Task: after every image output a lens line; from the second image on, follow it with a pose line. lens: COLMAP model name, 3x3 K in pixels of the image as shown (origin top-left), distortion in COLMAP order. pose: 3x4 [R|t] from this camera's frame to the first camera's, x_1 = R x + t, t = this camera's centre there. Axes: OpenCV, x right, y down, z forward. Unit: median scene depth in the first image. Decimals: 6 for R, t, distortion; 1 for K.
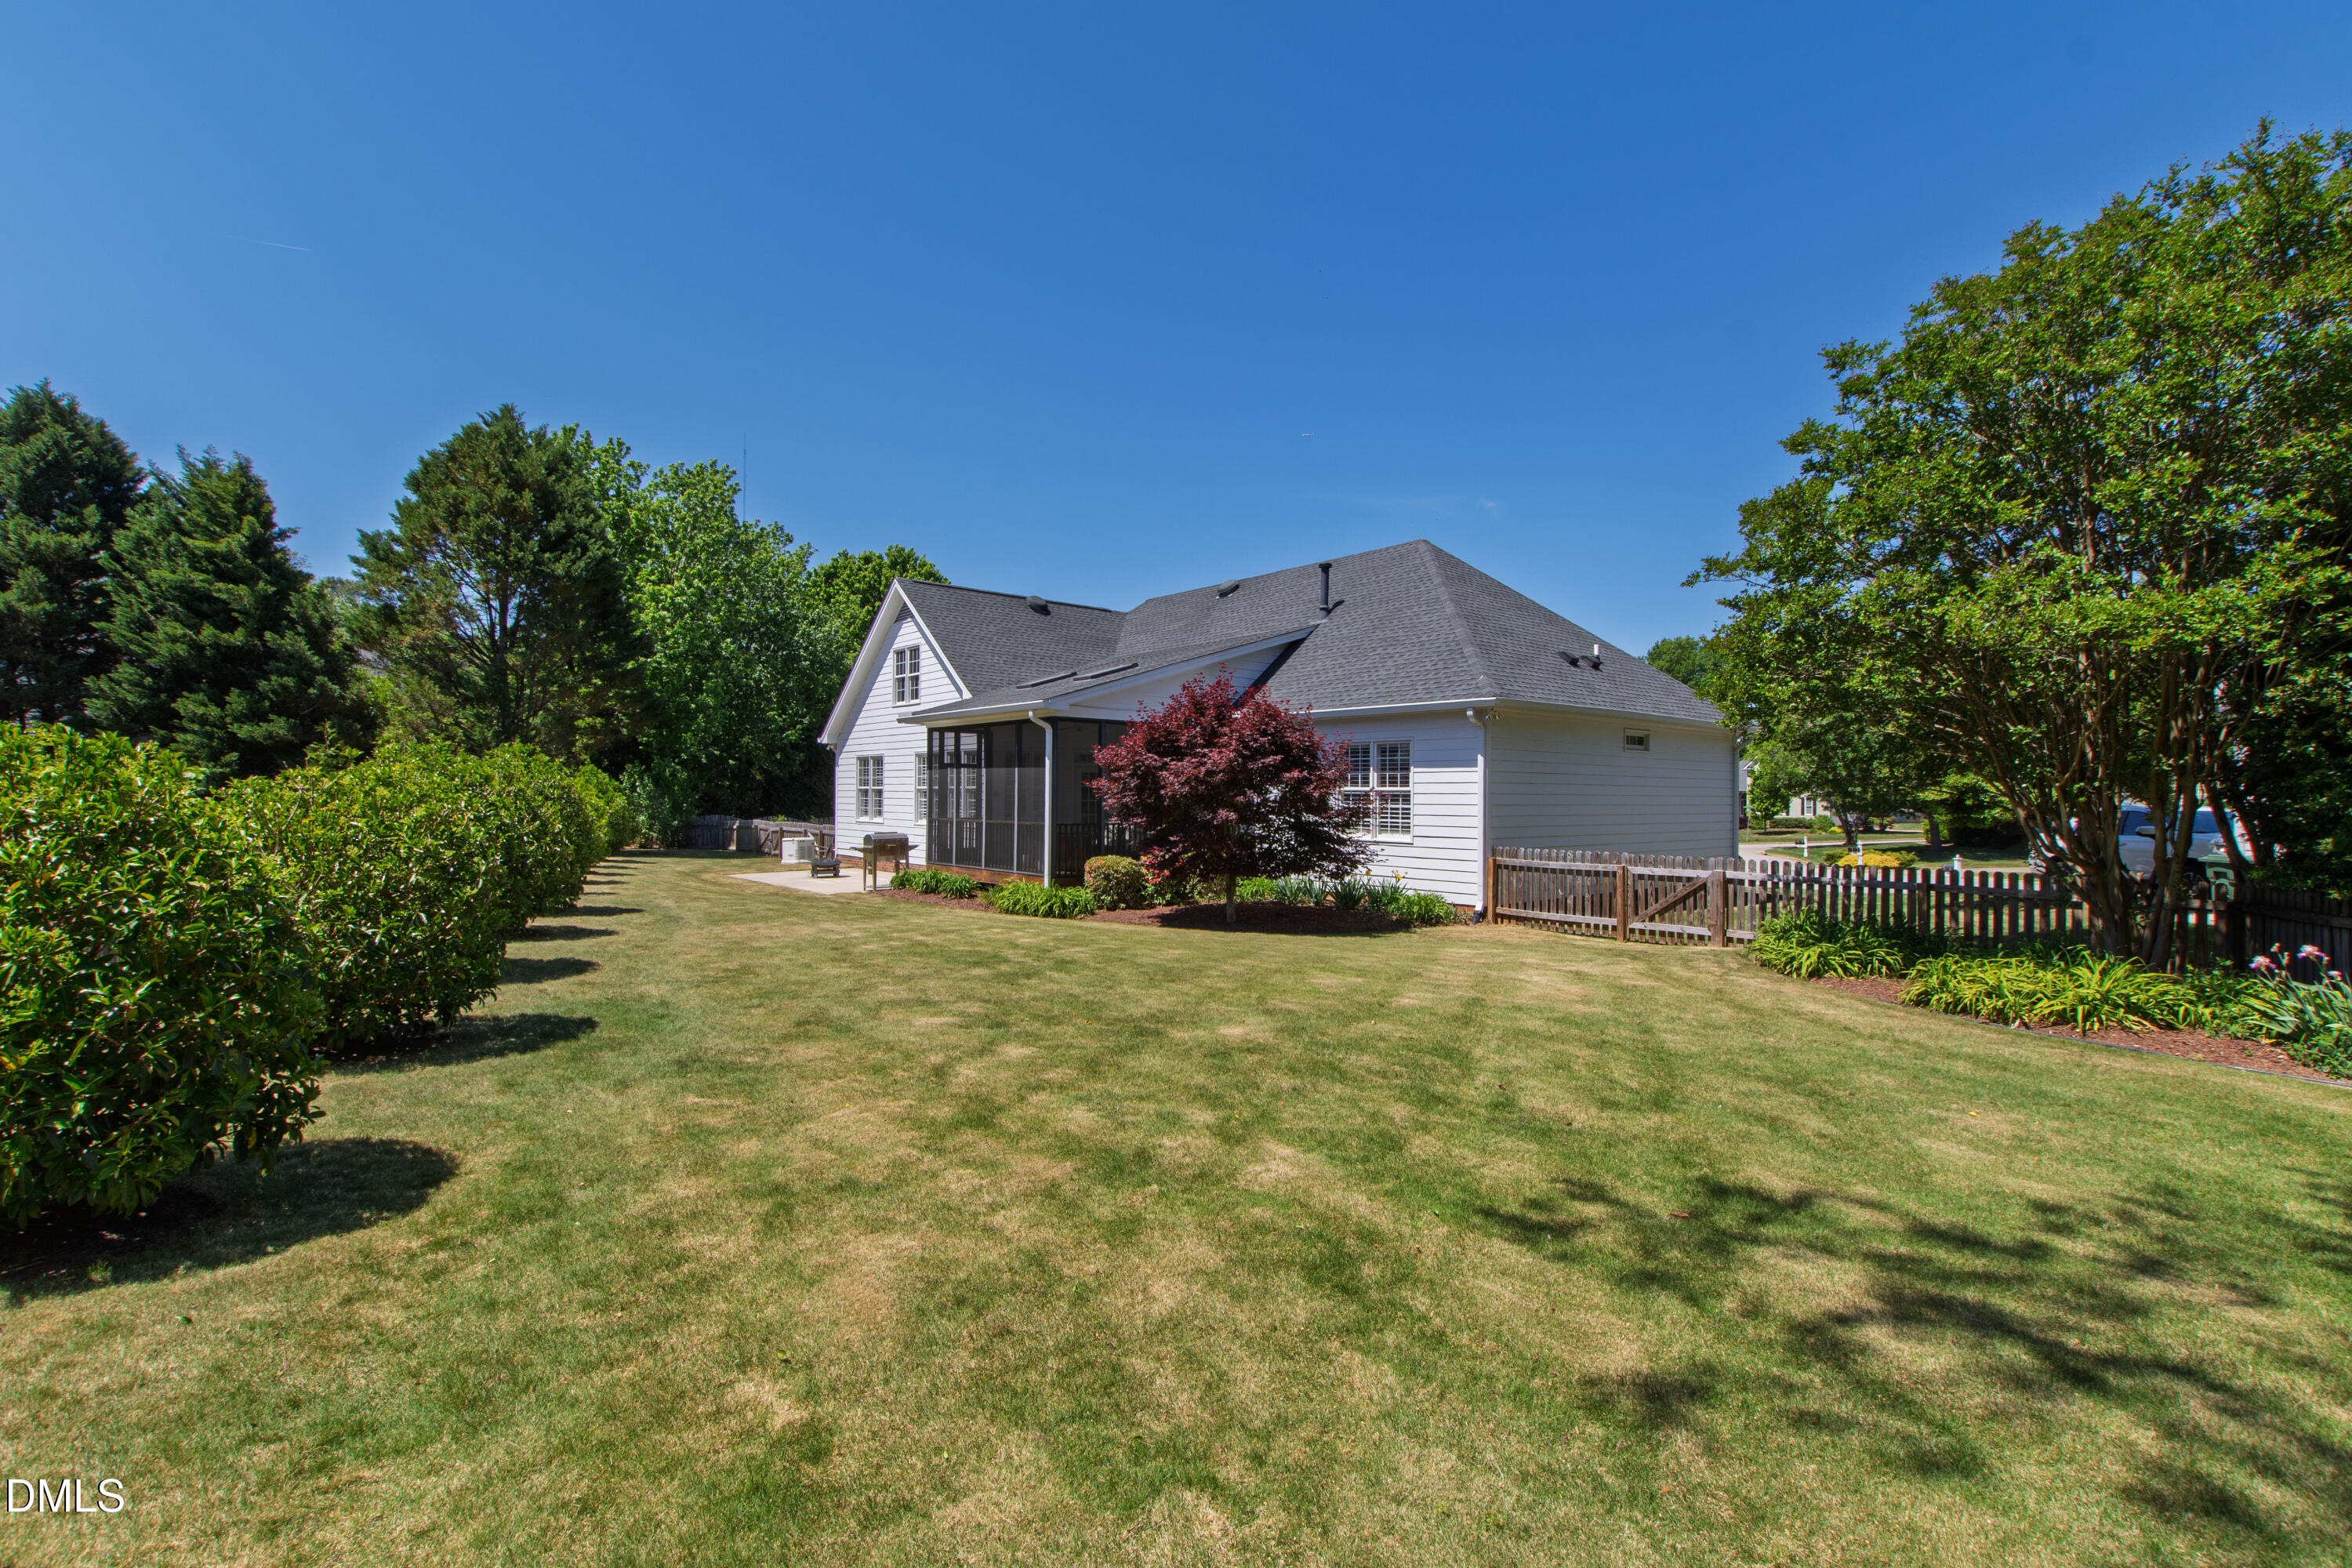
lens RADIAL K [[1042.4, 0, 1176.7], [0, 1042.4, 803.1], [0, 0, 1]] dist [0.001504, 0.000272]
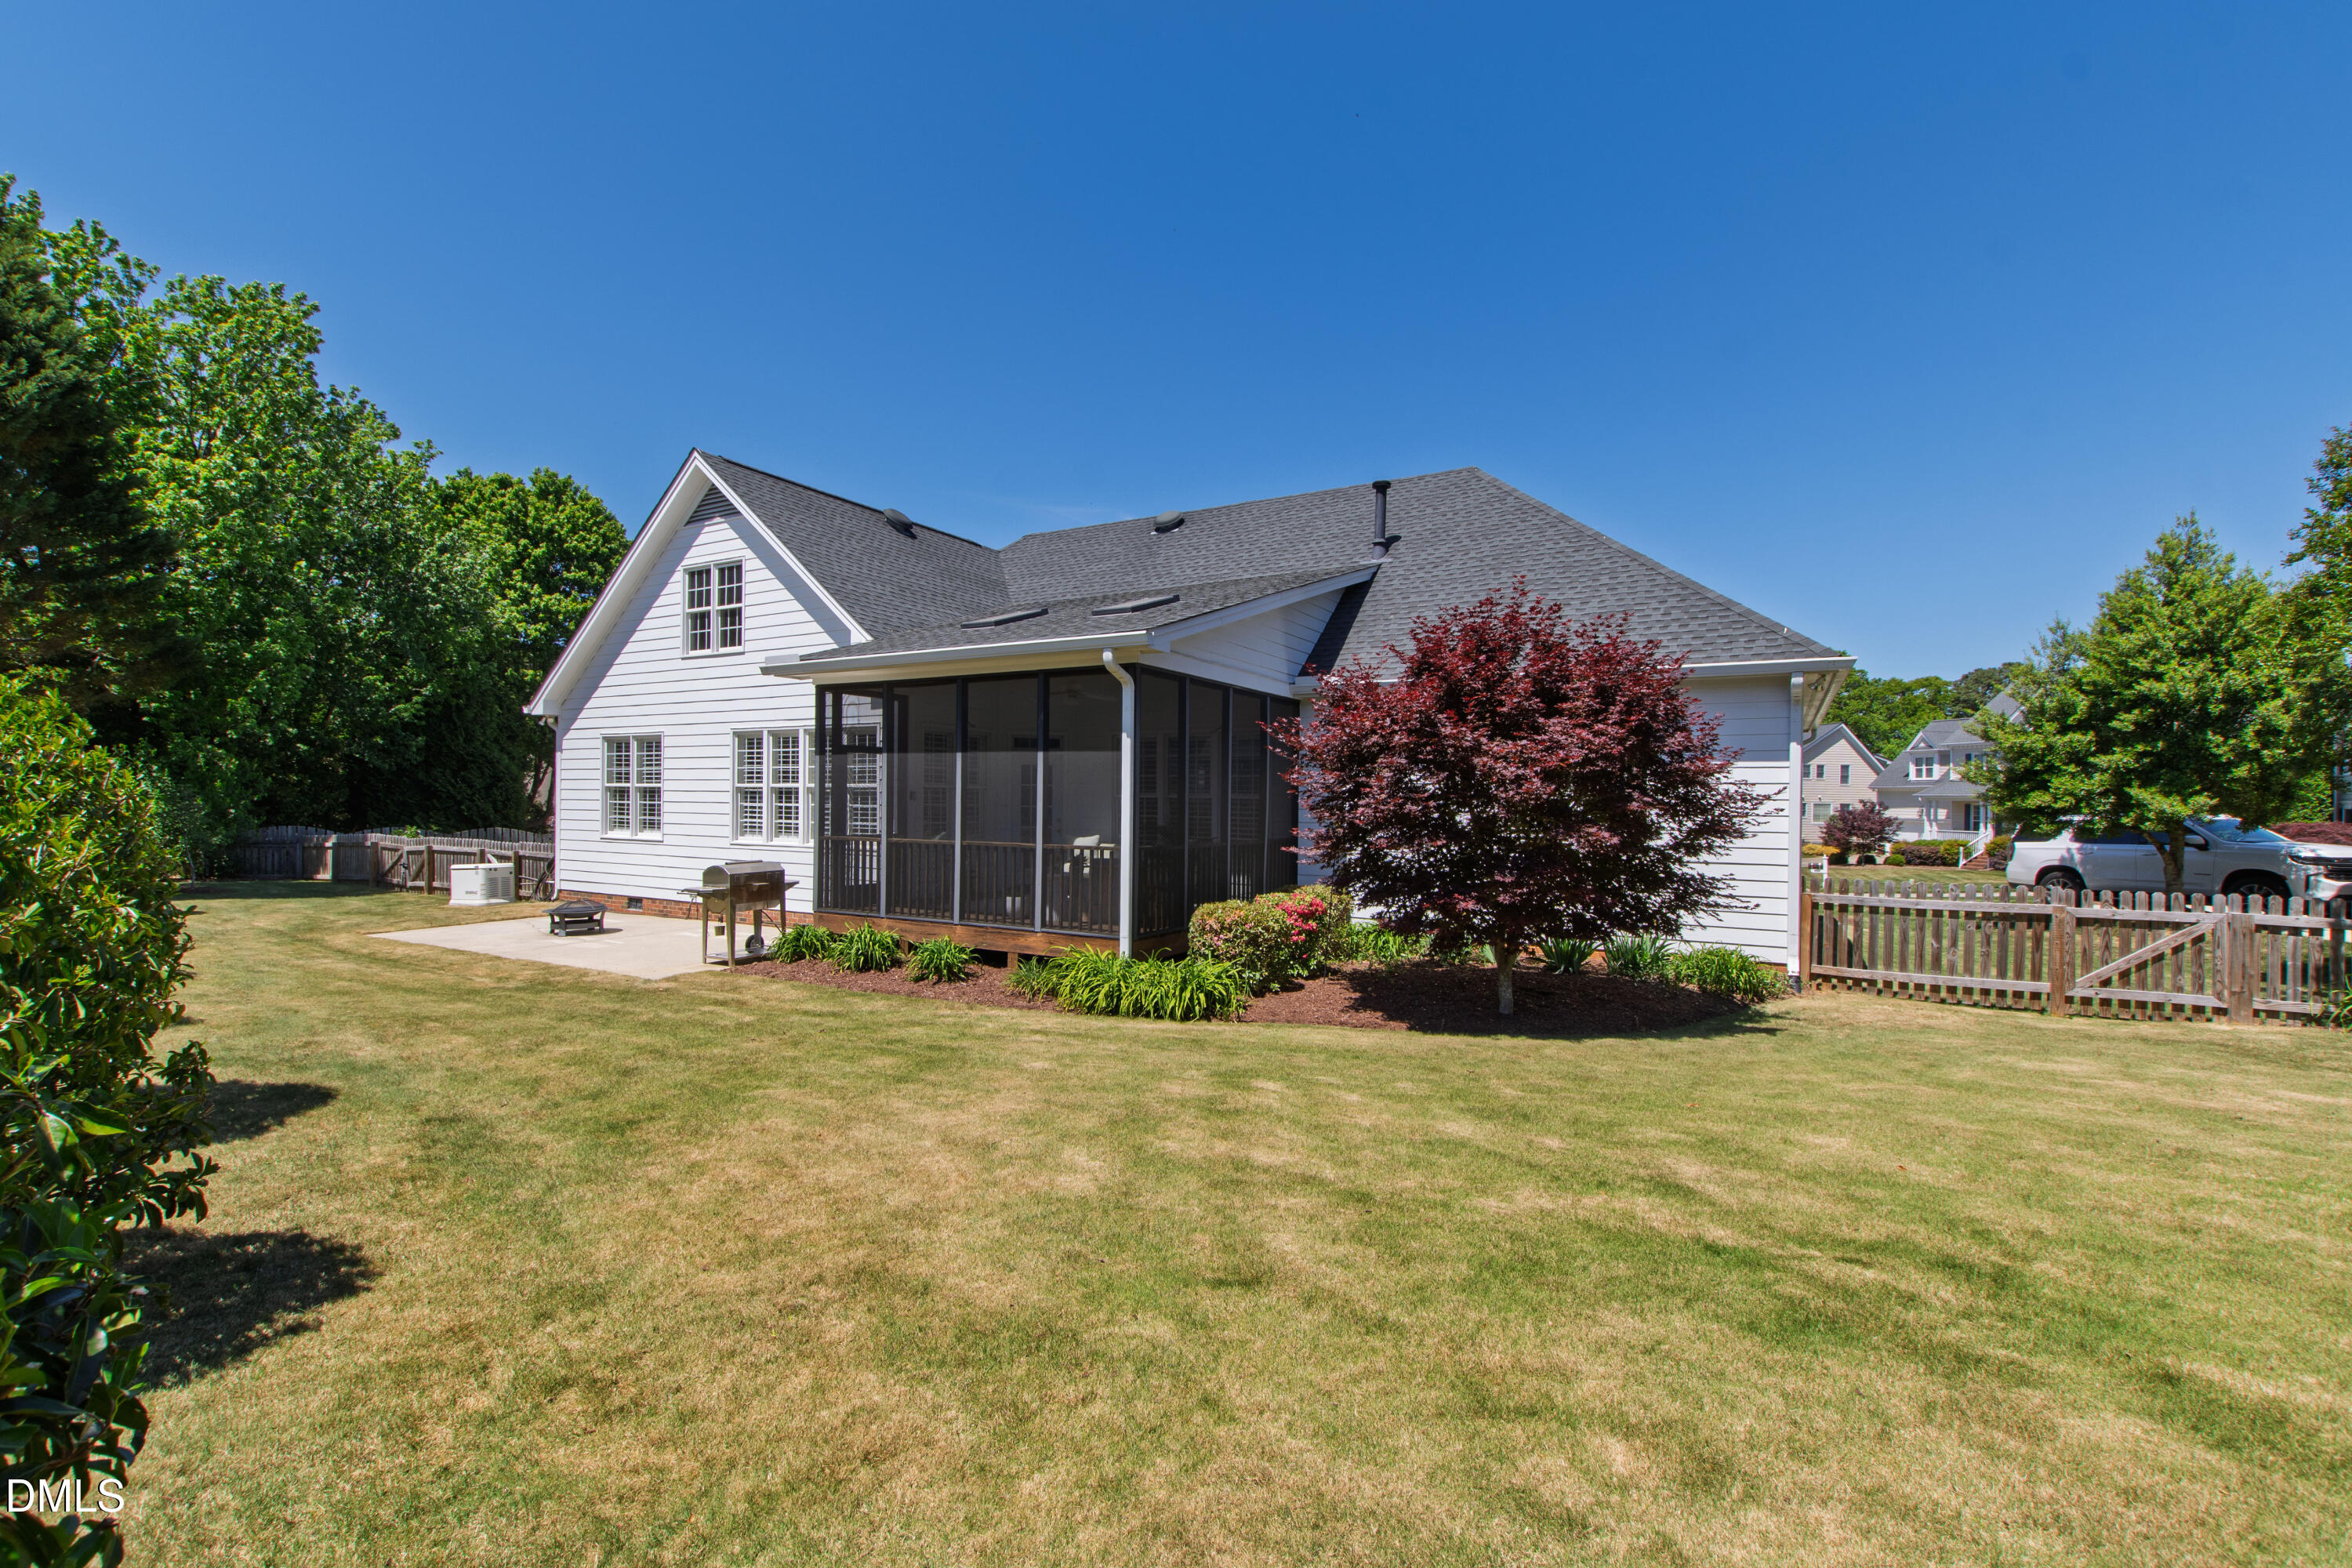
lens RADIAL K [[1036.3, 0, 1173.4], [0, 1036.3, 811.3], [0, 0, 1]] dist [0.019413, -0.008842]
pose [[0.946446, -0.001004, 0.322859, -0.189298], [-0.000893, 0.999983, 0.005727, -0.002784], [-0.322860, -0.005708, 0.946430, 0.295524]]
